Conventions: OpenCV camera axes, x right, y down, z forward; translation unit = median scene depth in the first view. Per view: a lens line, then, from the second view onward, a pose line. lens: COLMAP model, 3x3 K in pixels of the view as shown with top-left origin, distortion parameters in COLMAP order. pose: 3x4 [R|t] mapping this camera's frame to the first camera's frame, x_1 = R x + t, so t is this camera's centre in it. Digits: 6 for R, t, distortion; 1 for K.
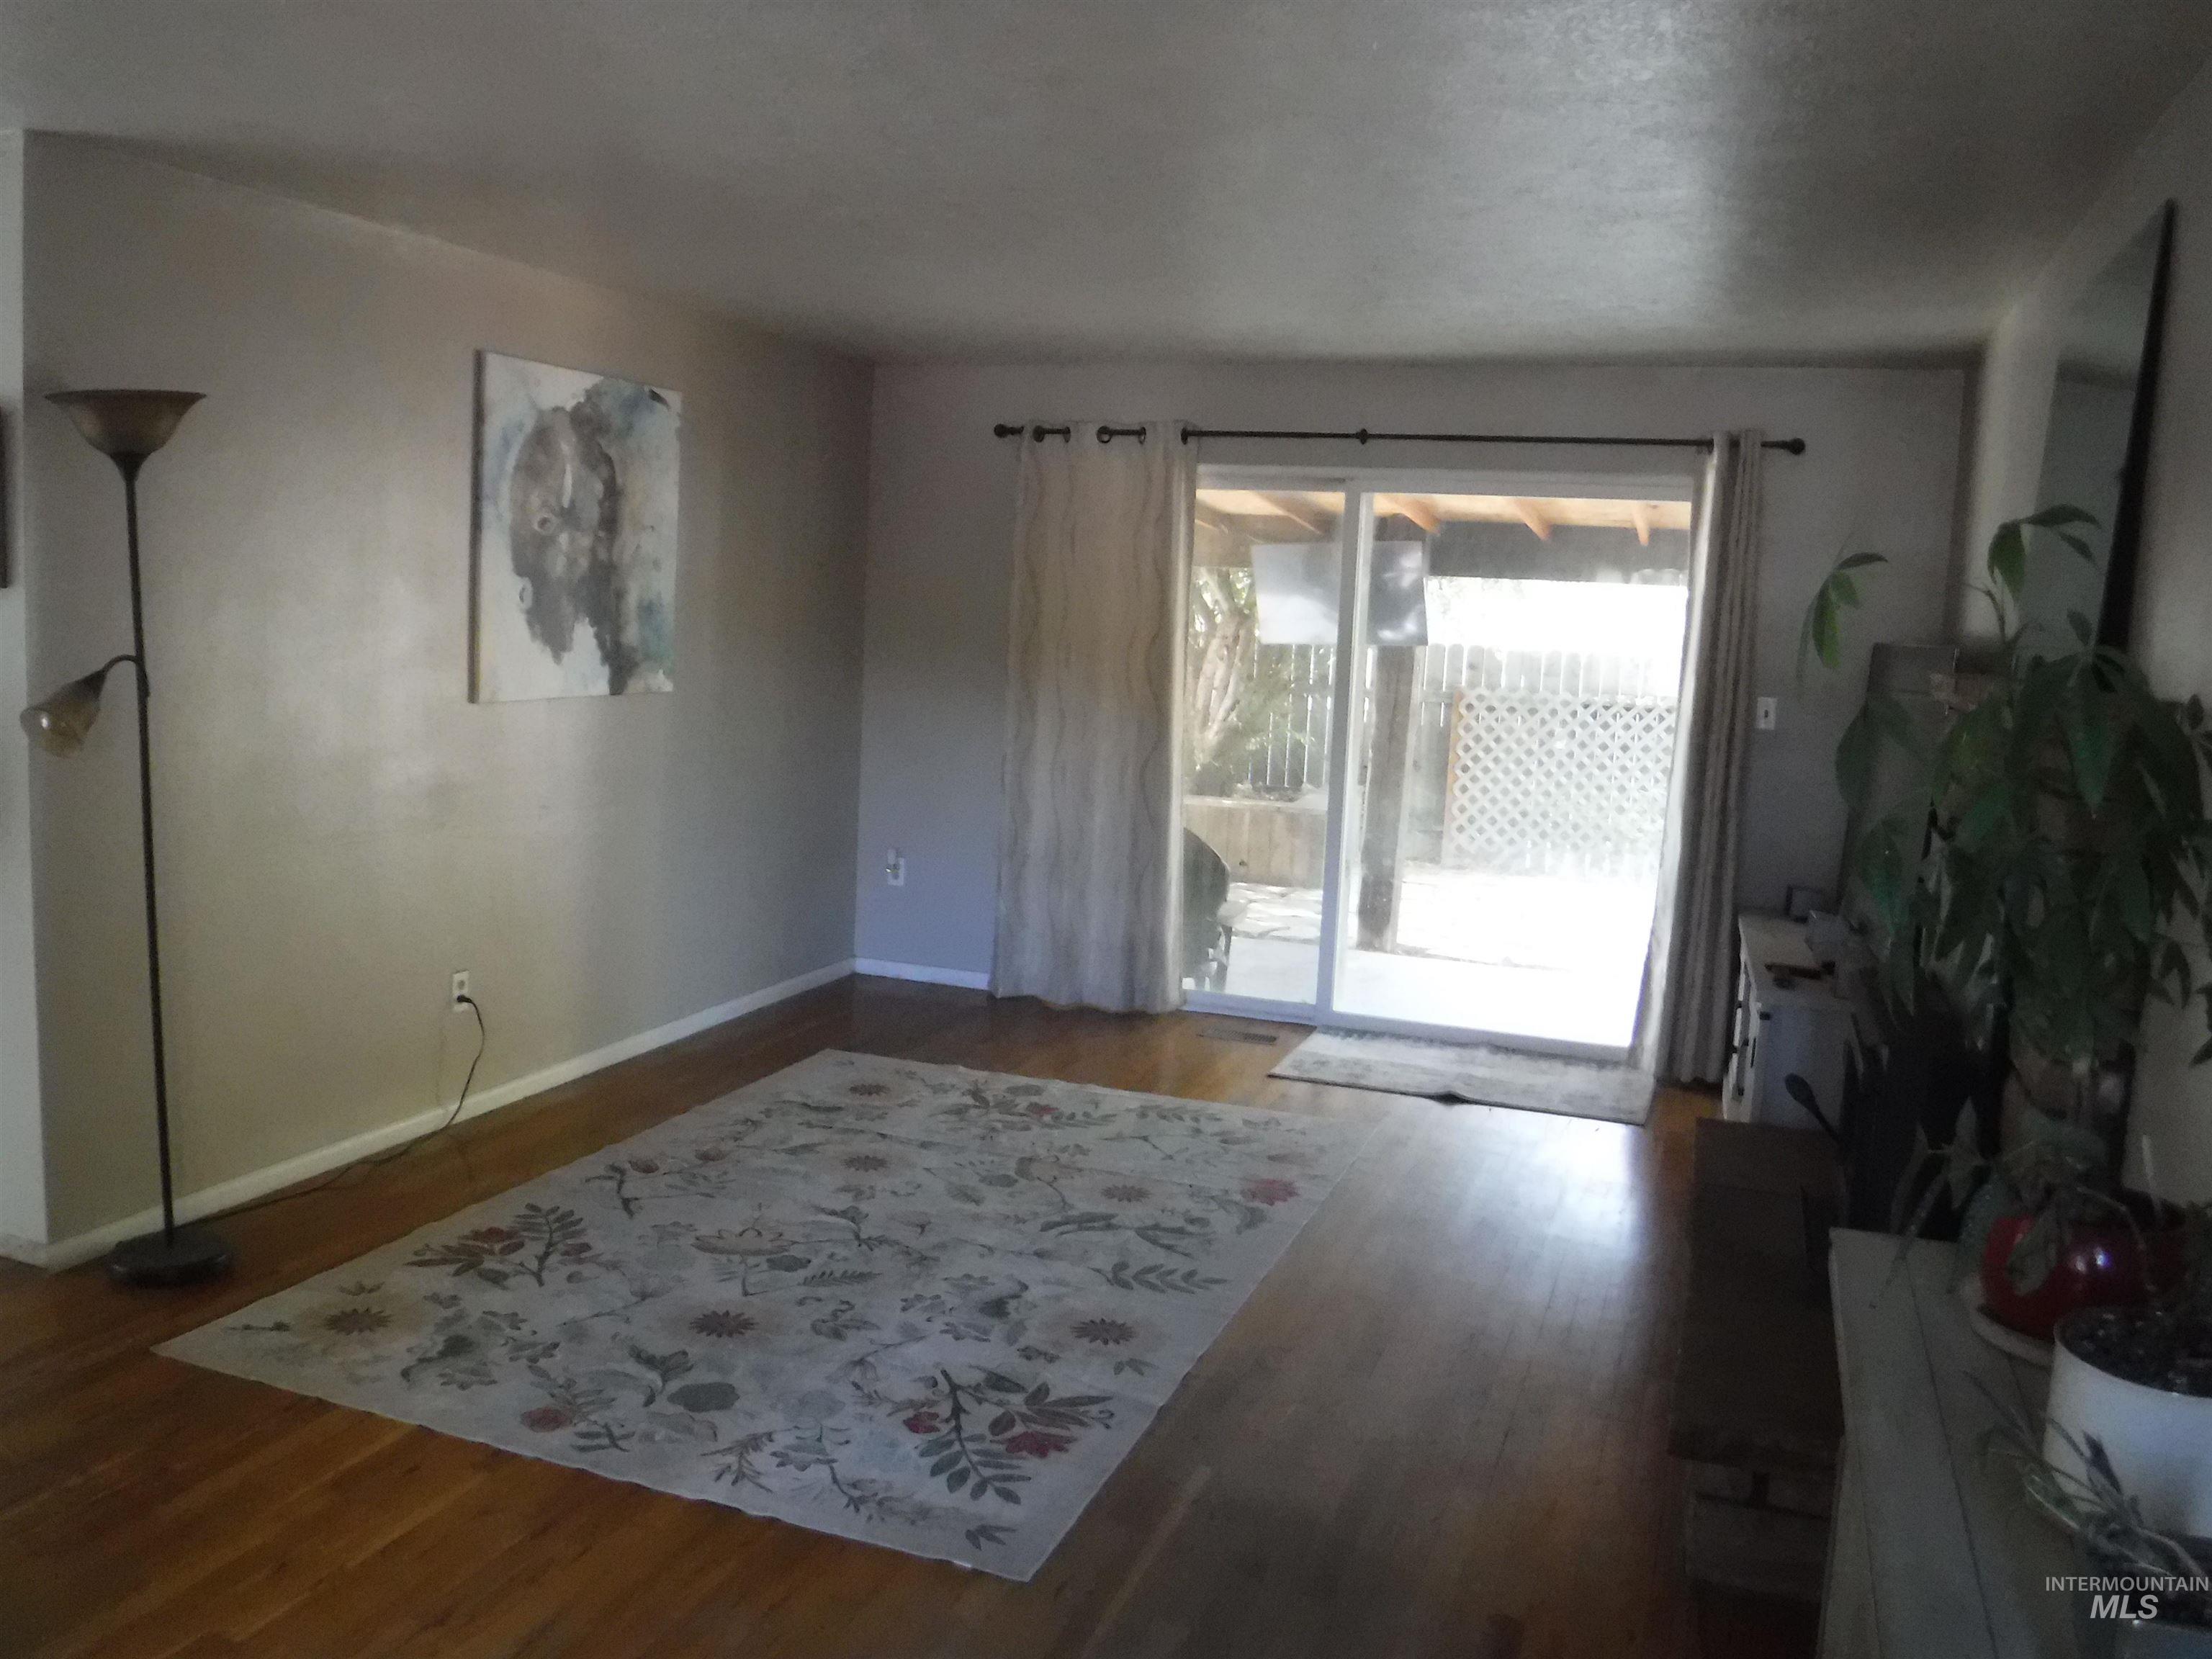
lens RADIAL K [[1816.8, 0, 1106.0], [0, 1816.8, 829.5], [0, 0, 1]] dist [-0.130410, 0.060826]
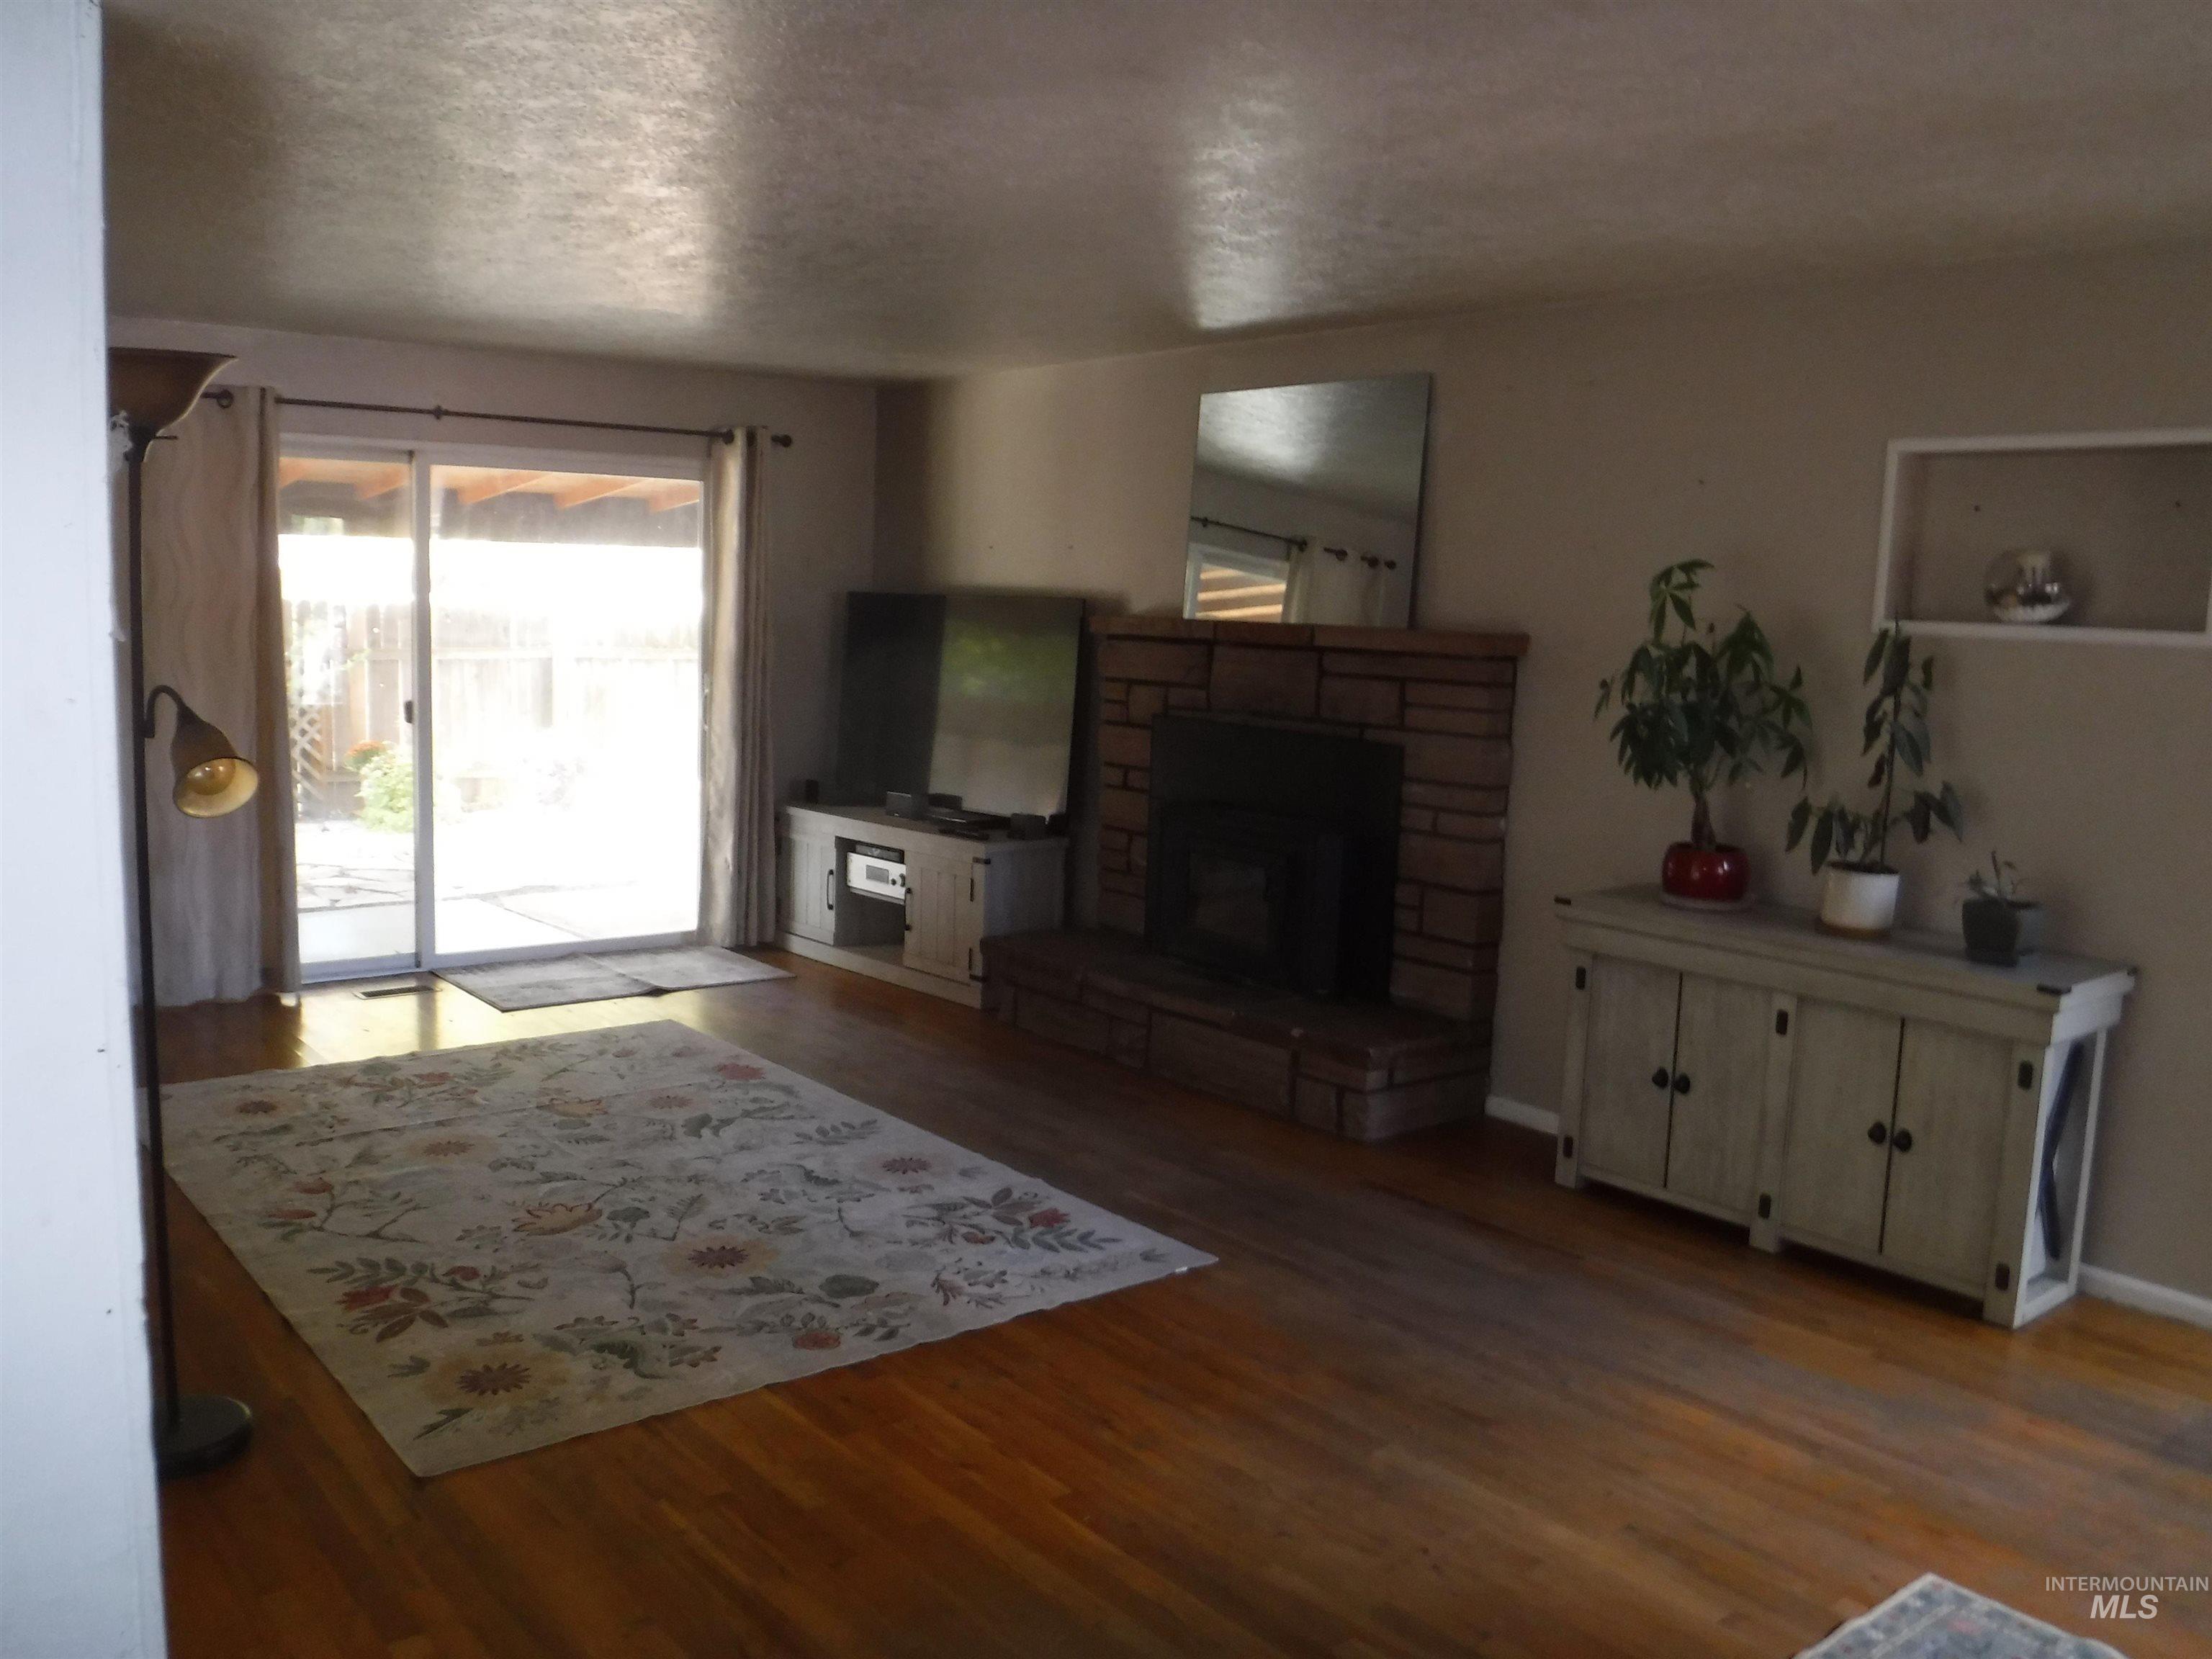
lens RADIAL K [[1816.8, 0, 1106.0], [0, 1816.8, 829.5], [0, 0, 1]] dist [-0.130410, 0.060826]
pose [[0.506011, -0.139934, 0.851100, -0.921891], [0.099105, 0.989649, 0.103791, -0.069265], [-0.856815, 0.031829, 0.514641, 0.203405]]
